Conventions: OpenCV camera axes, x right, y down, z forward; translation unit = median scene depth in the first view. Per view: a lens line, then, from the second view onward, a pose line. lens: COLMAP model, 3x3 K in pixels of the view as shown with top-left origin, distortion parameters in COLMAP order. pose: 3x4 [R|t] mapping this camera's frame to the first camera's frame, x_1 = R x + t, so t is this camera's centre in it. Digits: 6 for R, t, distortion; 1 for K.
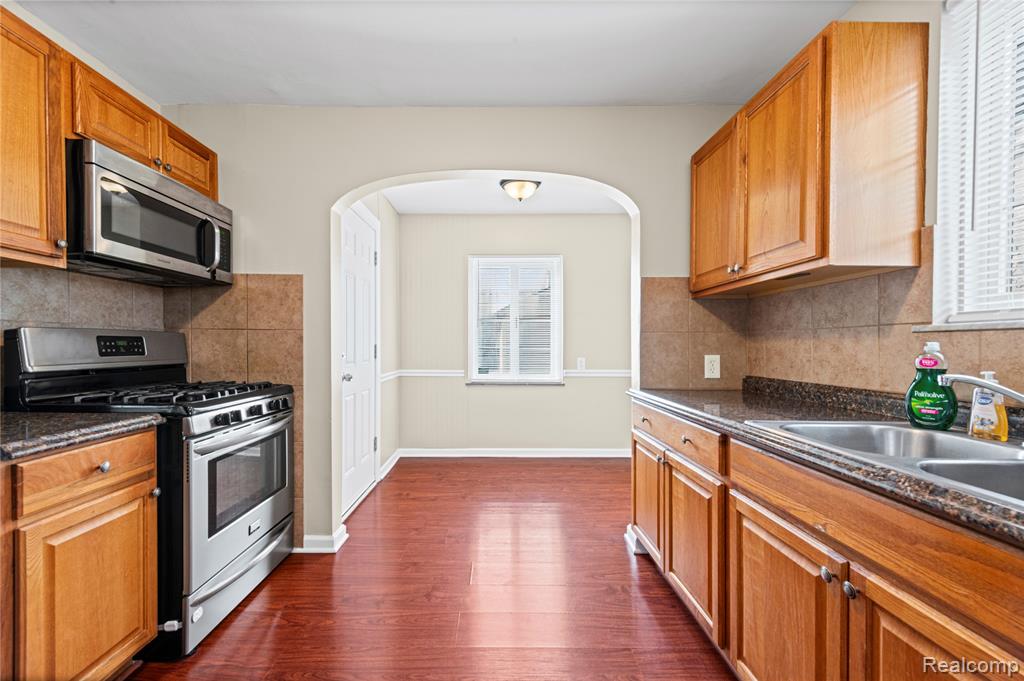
lens RADIAL K [[412.3, 0, 499.5], [0, 412.3, 353.2], [0, 0, 1]] dist [0.000636, -0.000106]
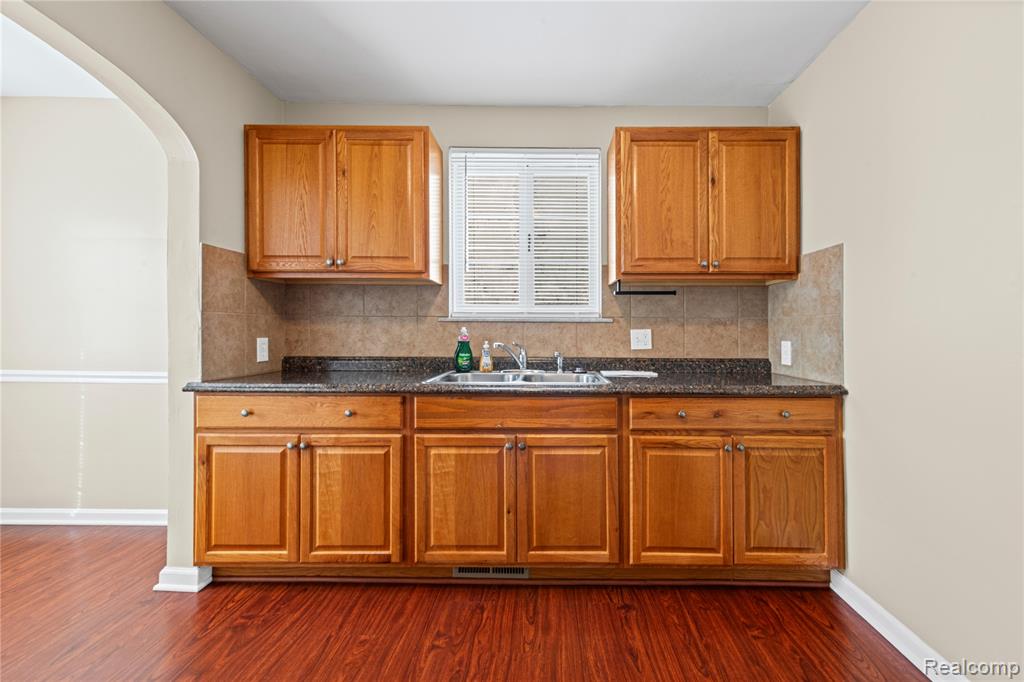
lens RADIAL K [[420.6, 0, 542.8], [0, 420.6, 328.9], [0, 0, 1]] dist [0.002139, 0.000083]
pose [[0.006557, 0.000641, 0.999978, -0.614781], [0.012793, 0.999918, -0.000725, -0.009405], [-0.999897, 0.012797, 0.006548, 0.420240]]
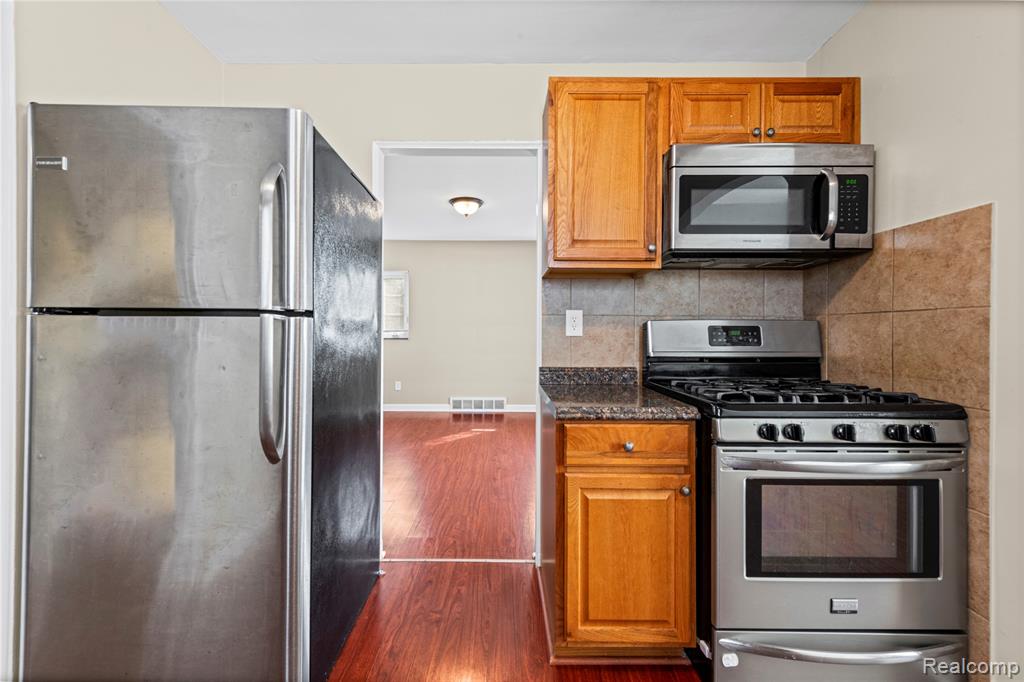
lens RADIAL K [[410.3, 0, 498.0], [0, 410.3, 337.7], [0, 0, 1]] dist [0.011890, -0.000108]
pose [[-0.004954, 0.005334, -0.999974, 0.084059], [-0.022223, 0.999738, 0.005442, -0.005704], [0.999741, 0.022249, -0.004835, 0.452464]]
